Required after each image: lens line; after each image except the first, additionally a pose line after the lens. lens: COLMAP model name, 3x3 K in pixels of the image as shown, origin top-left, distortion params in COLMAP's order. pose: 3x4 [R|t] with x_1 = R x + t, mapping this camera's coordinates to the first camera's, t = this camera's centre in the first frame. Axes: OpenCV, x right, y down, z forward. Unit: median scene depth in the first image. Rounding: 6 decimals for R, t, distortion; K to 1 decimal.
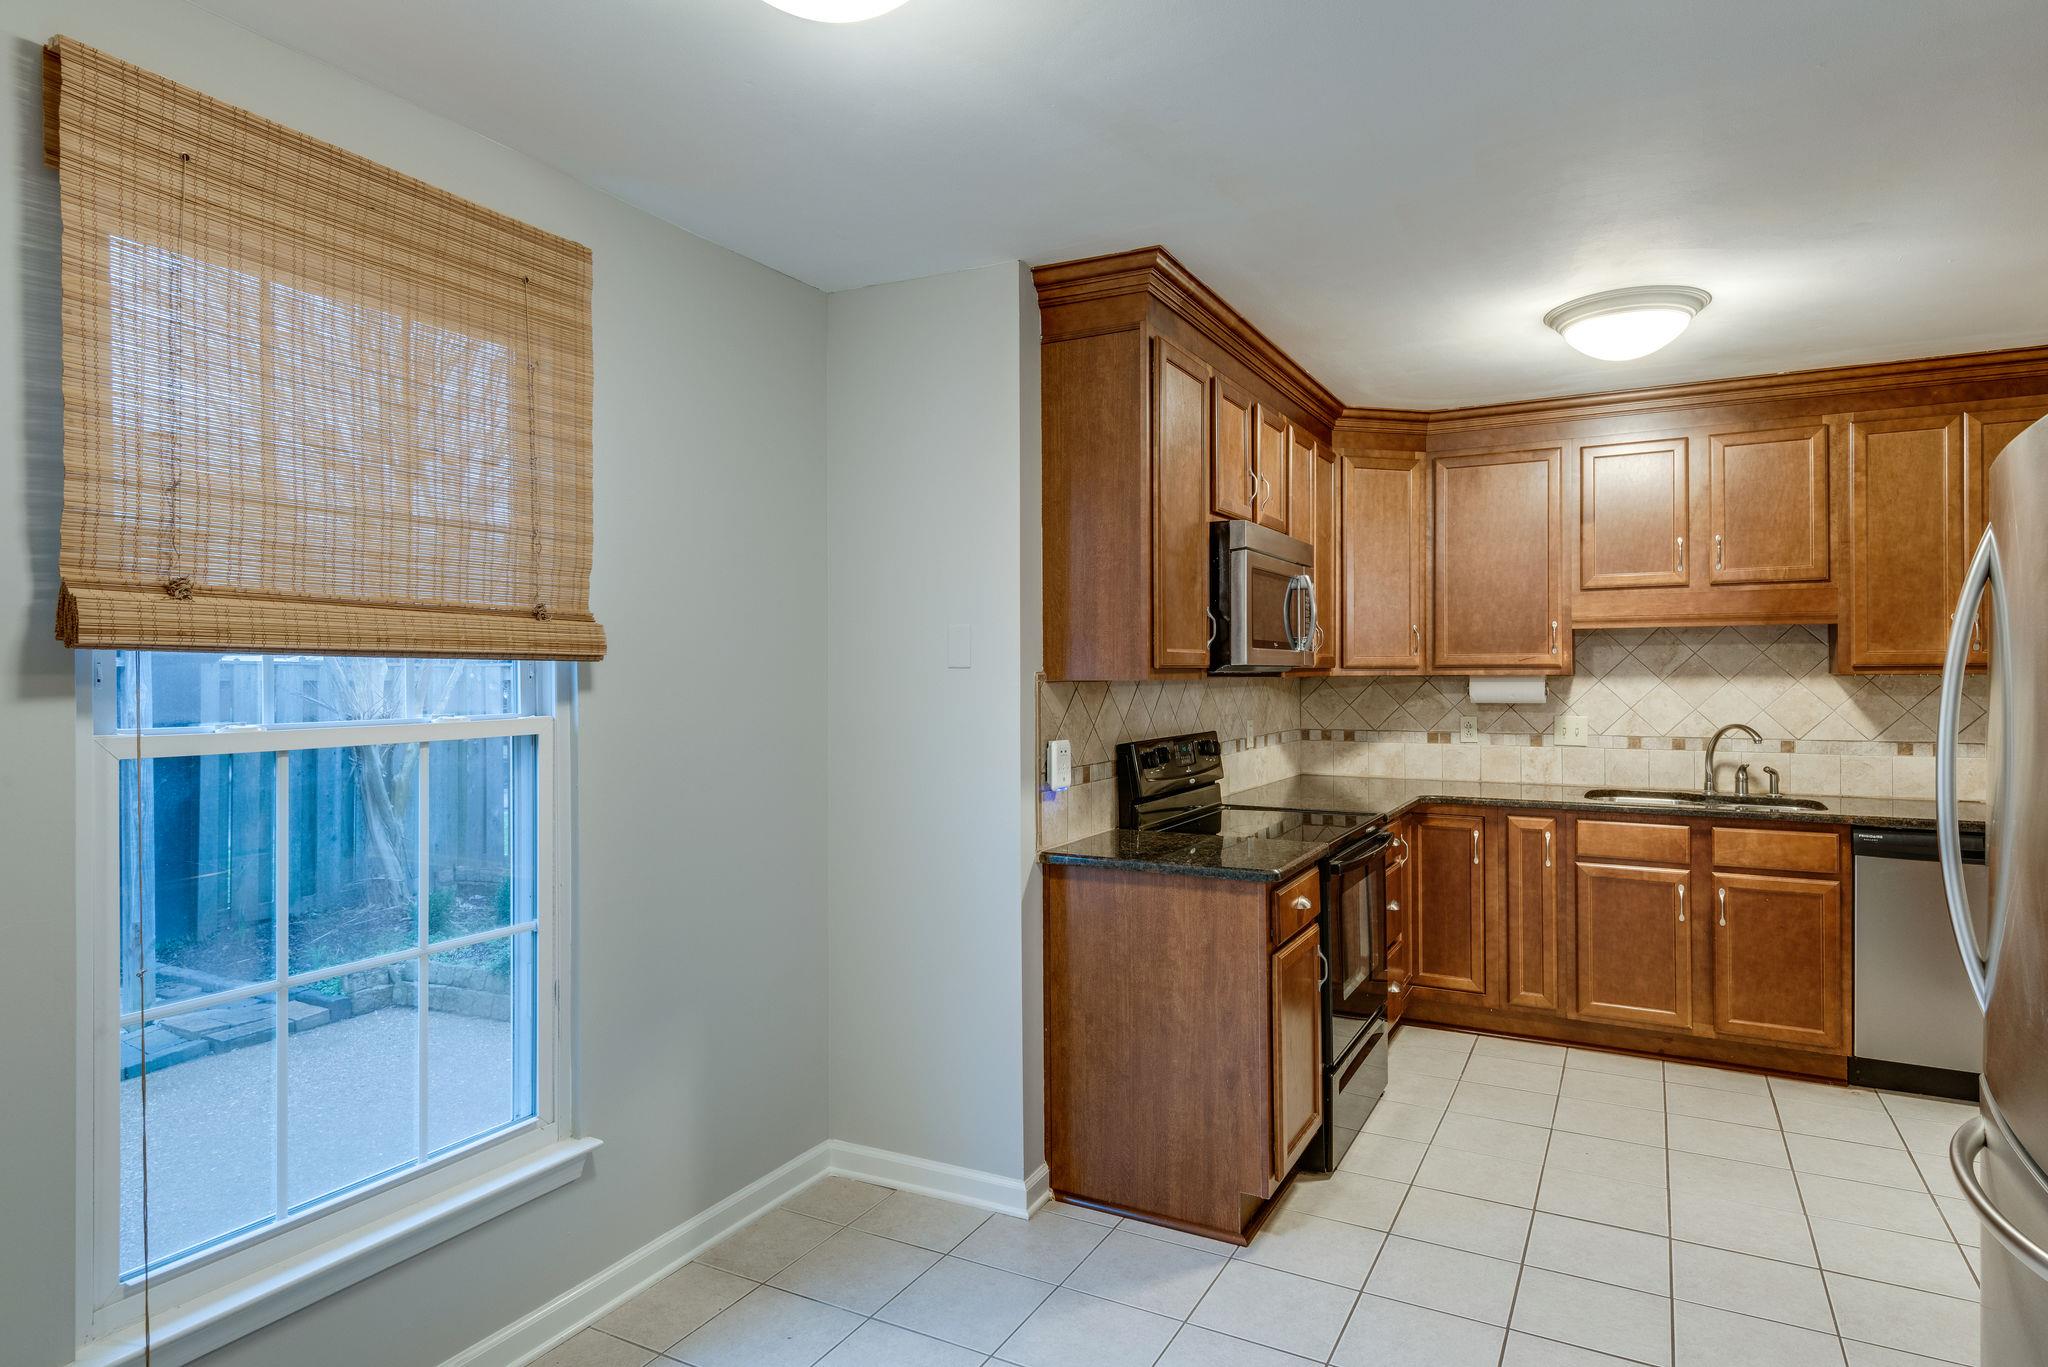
lens RADIAL K [[1158.1, 0, 1026.8], [0, 1158.1, 671.6], [0, 0, 1]] dist [0.048938, -0.032580]
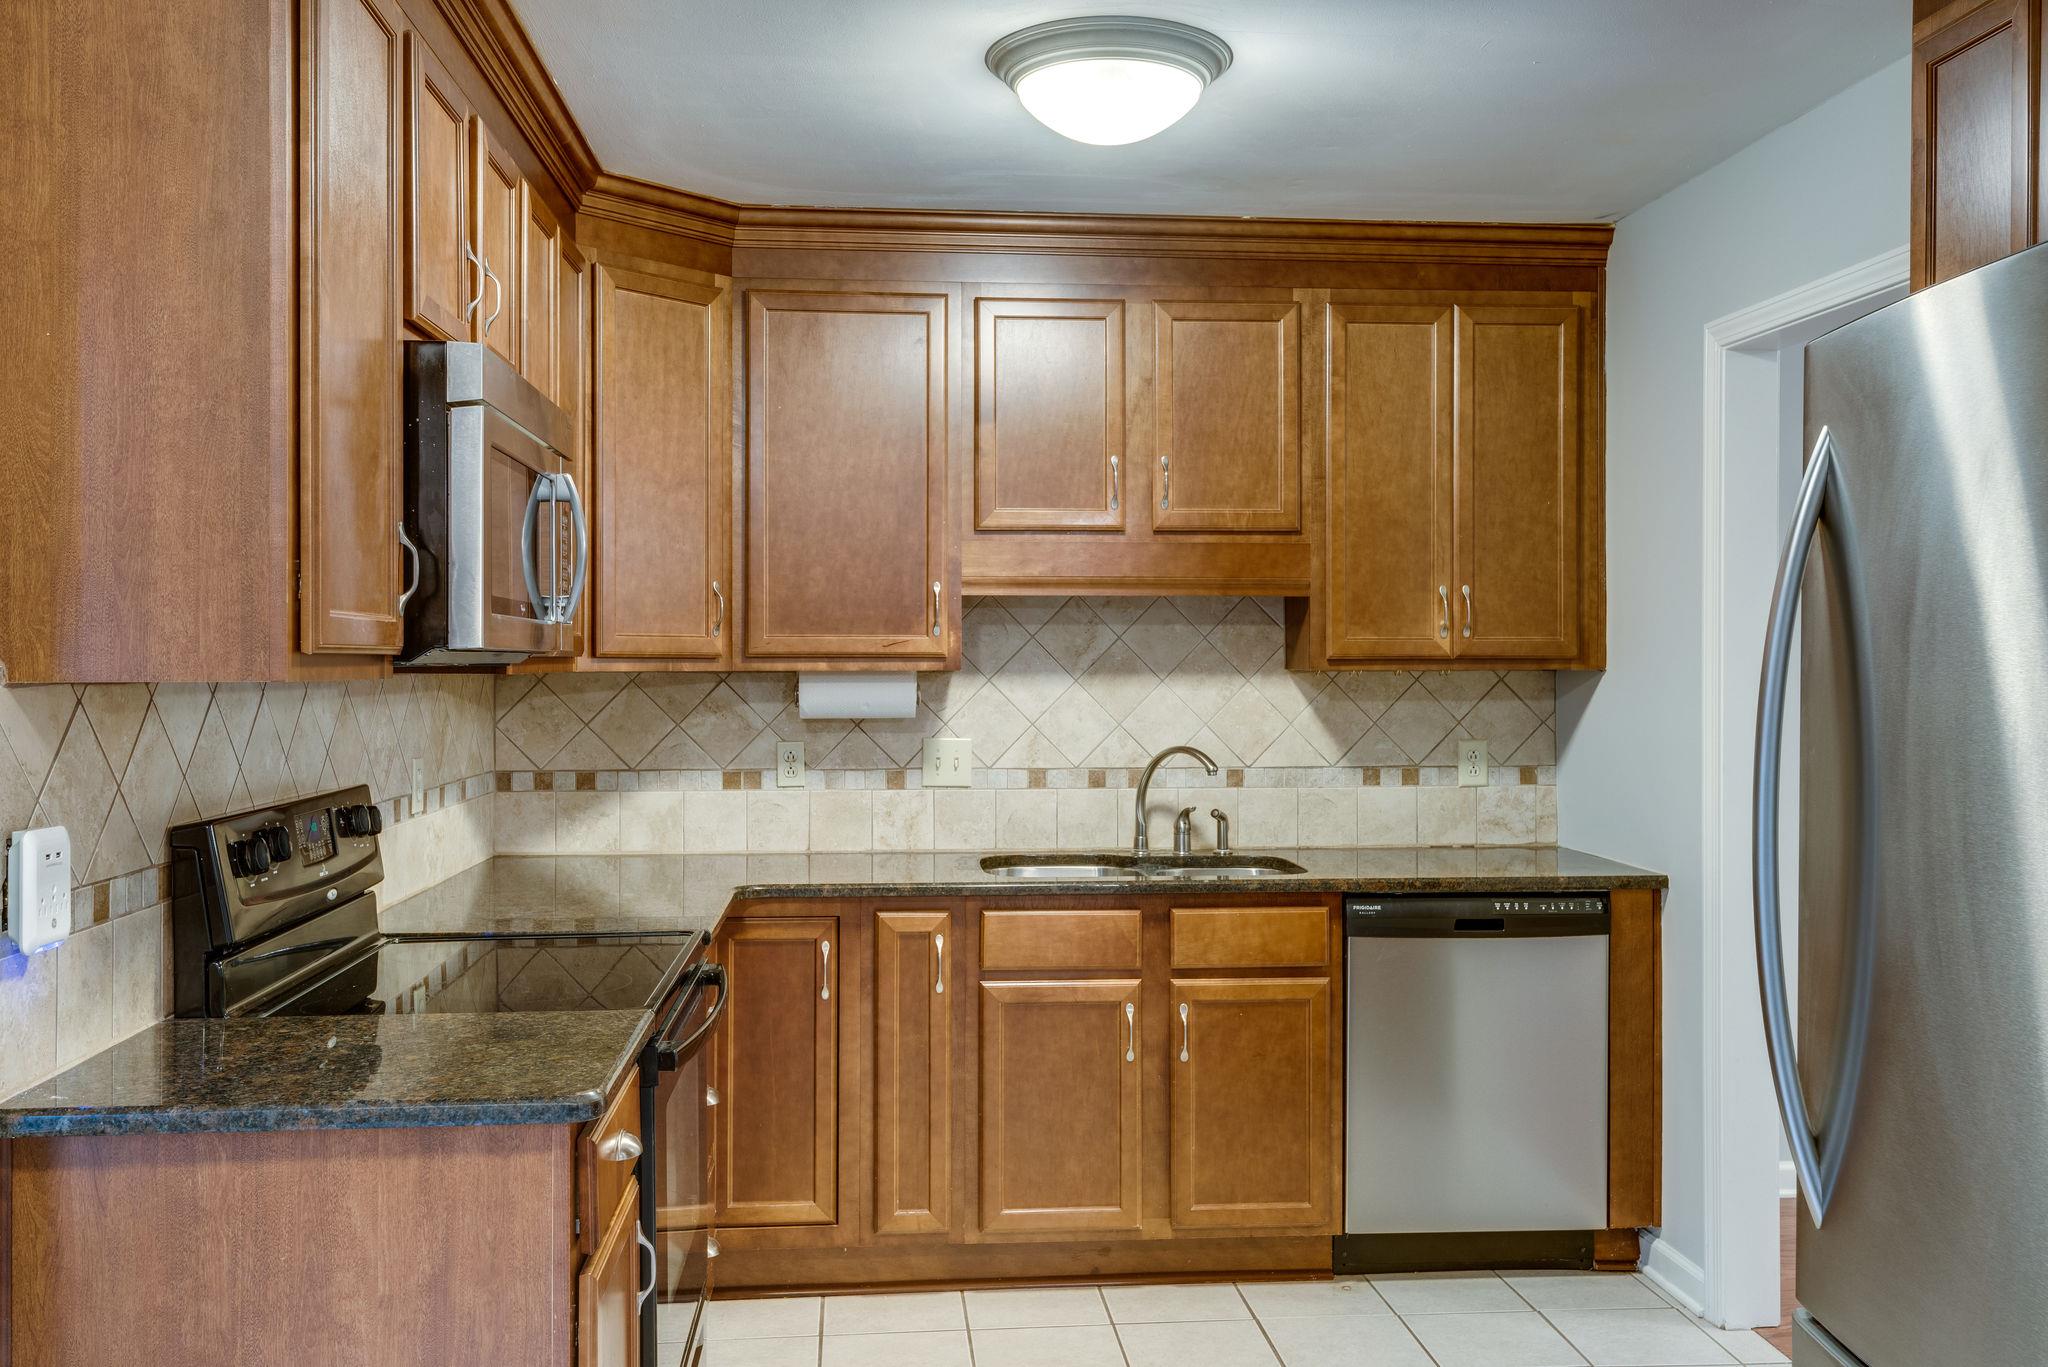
lens RADIAL K [[1835.2, 0, 1036.3], [0, 1835.2, 660.2], [0, 0, 1]] dist [0.032899, -0.024901]
pose [[0.834968, 0.005077, 0.550275, -0.028524], [-0.003590, 0.999986, -0.003778, 0.000818], [-0.550286, 0.001179, 0.834975, 0.195803]]
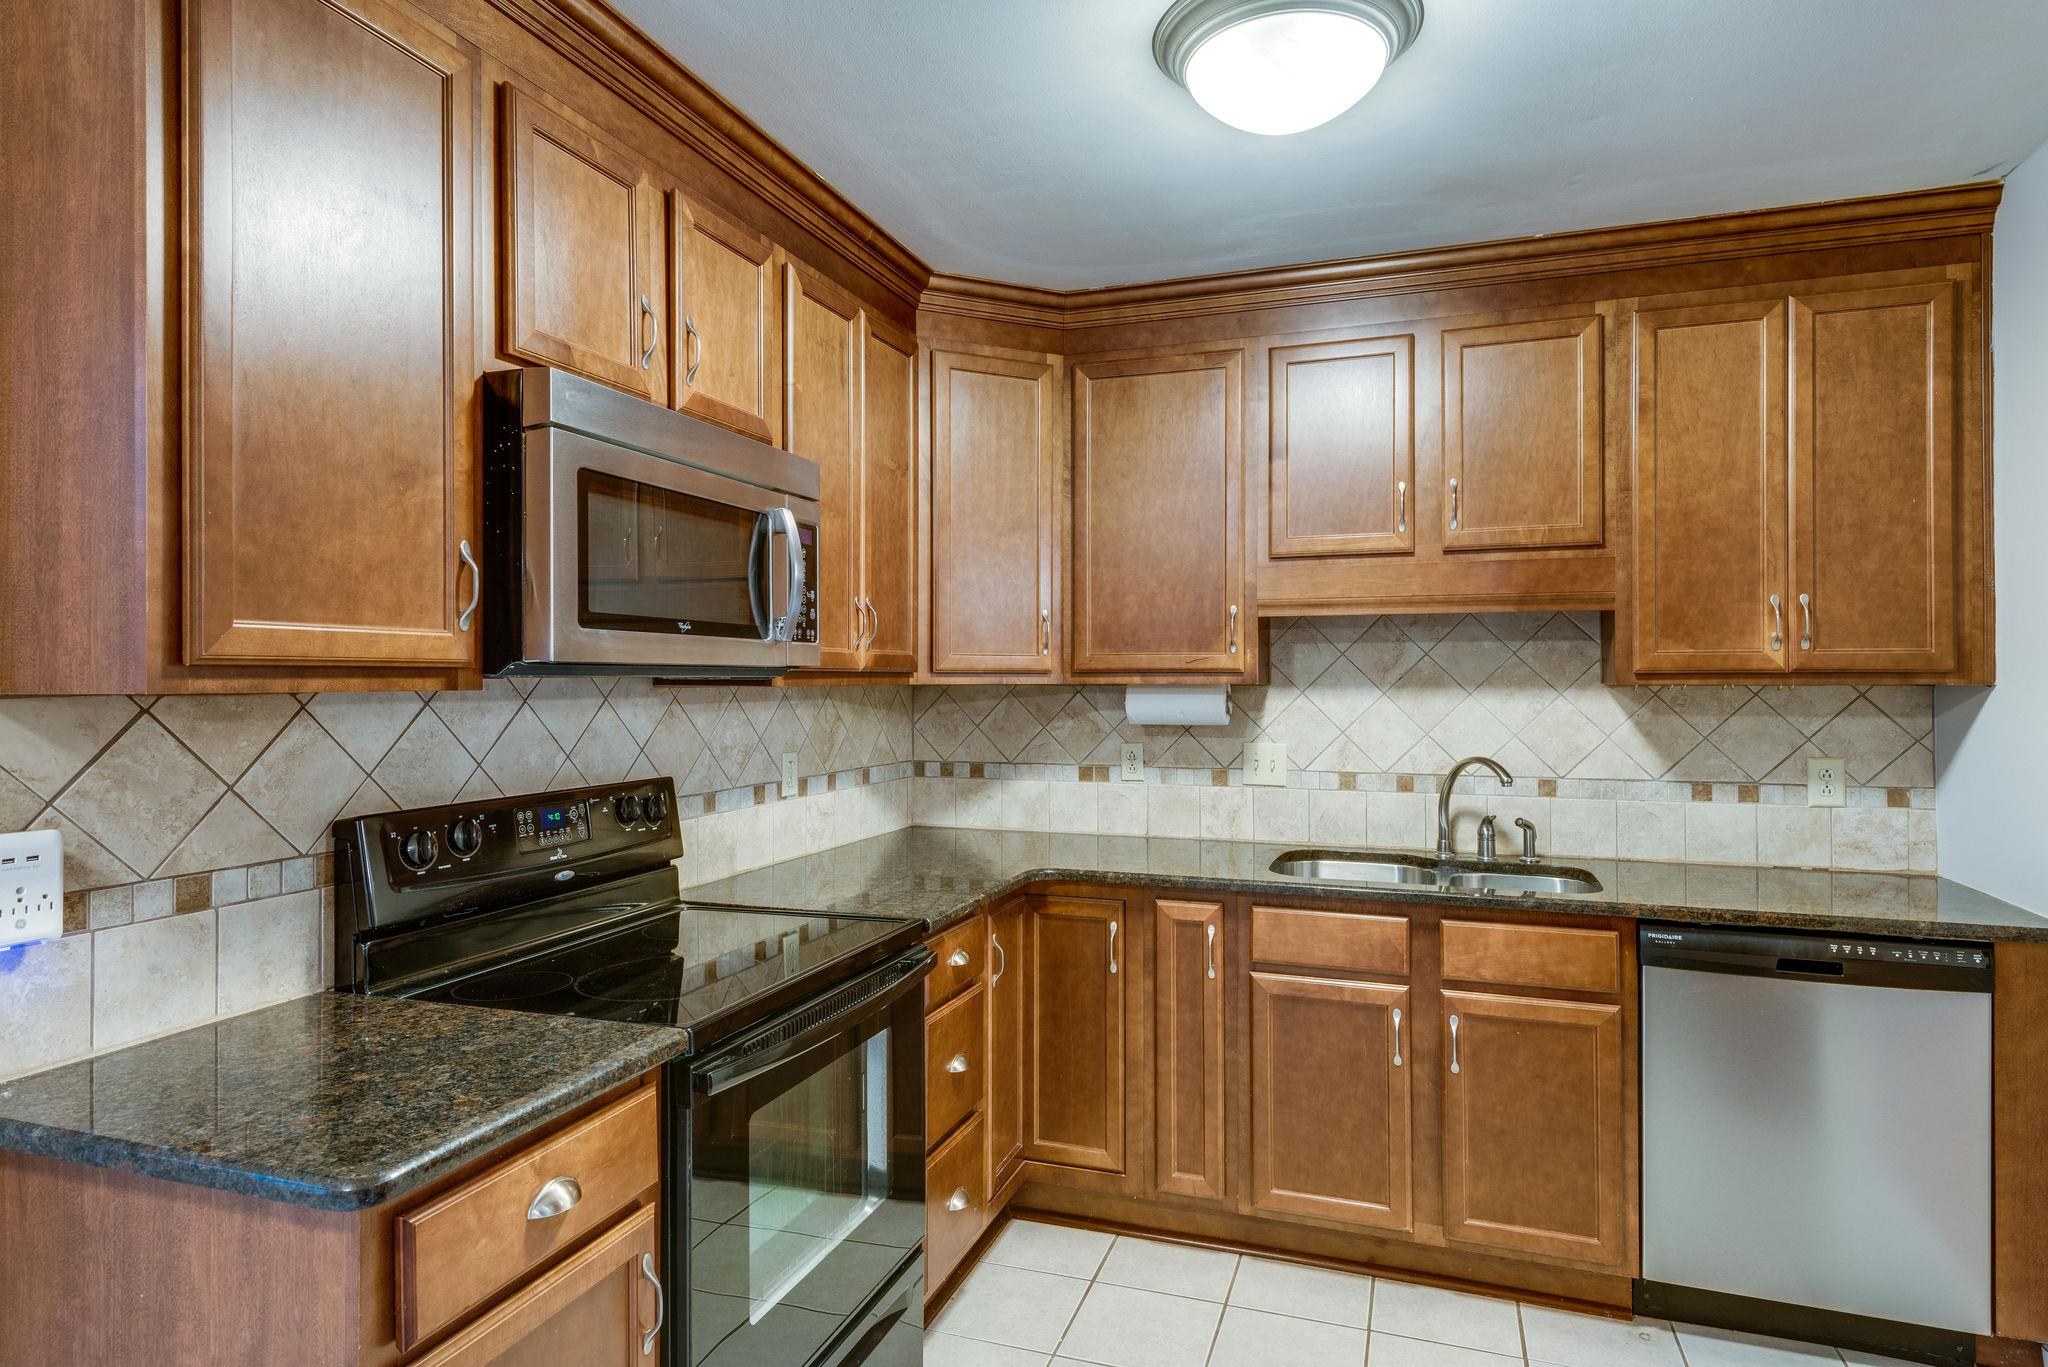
lens RADIAL K [[1158.1, 0, 1026.8], [0, 1158.1, 671.6], [0, 0, 1]] dist [0.048938, -0.032580]
pose [[0.988192, 0.005123, 0.153135, 0.248577], [-0.004105, 0.999967, -0.006968, 0.000774], [-0.153166, 0.006257, 0.988181, 0.381481]]
